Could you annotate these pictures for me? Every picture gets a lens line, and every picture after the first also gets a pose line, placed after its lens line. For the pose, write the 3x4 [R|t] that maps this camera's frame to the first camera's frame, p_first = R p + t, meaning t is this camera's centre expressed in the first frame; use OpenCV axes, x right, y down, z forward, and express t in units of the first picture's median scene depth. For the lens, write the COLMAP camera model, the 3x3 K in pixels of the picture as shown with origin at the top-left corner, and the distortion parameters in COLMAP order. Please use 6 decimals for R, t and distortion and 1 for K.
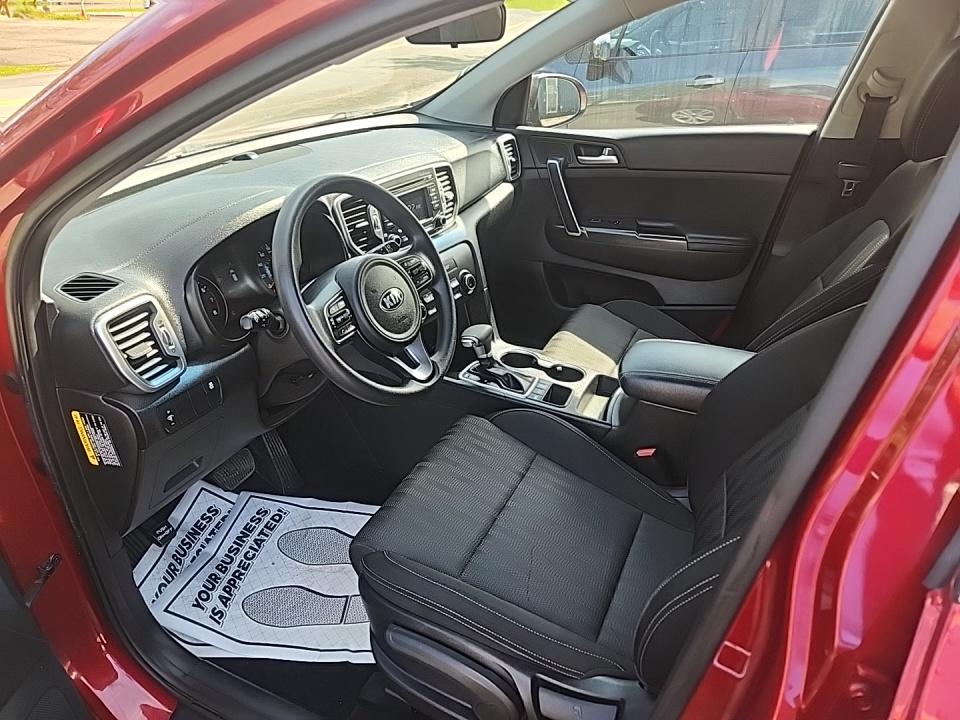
lens RADIAL K [[648.9, 0, 465.2], [0, 648.9, 367.3], [0, 0, 1]] dist [0.054969, -0.041840]
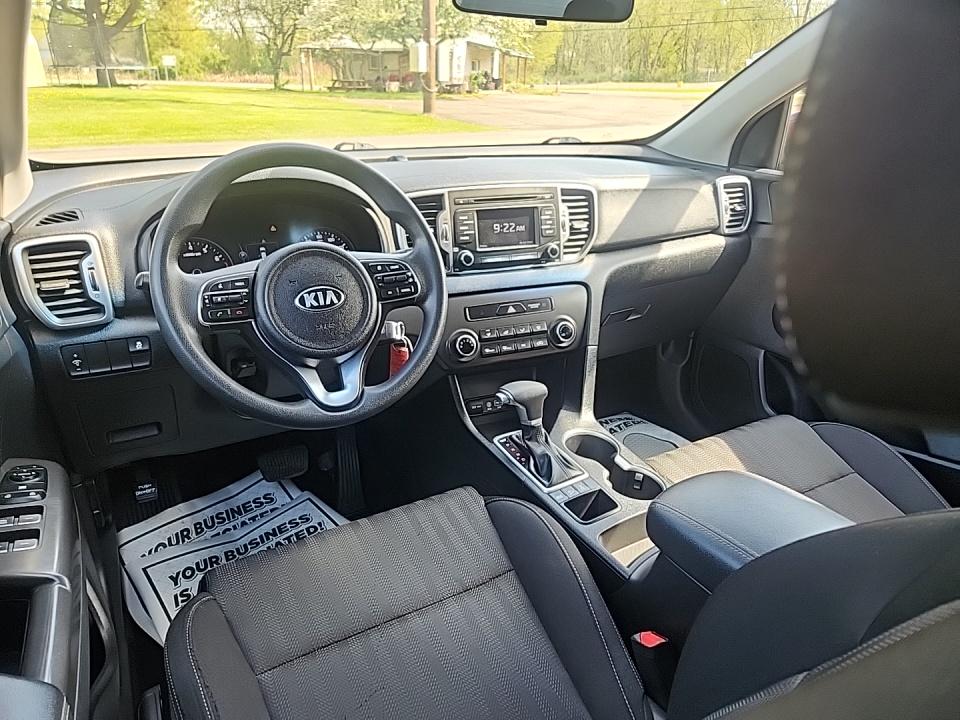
lens RADIAL K [[646.9, 0, 480.0], [0, 646.9, 360.0], [0, 0, 1]] dist [0.052353, -0.038849]
pose [[0.824659, 0.240066, -0.512158, 0.341386], [-0.295010, 0.955103, -0.027325, -0.048048], [0.482604, 0.173626, 0.858457, 0.291029]]
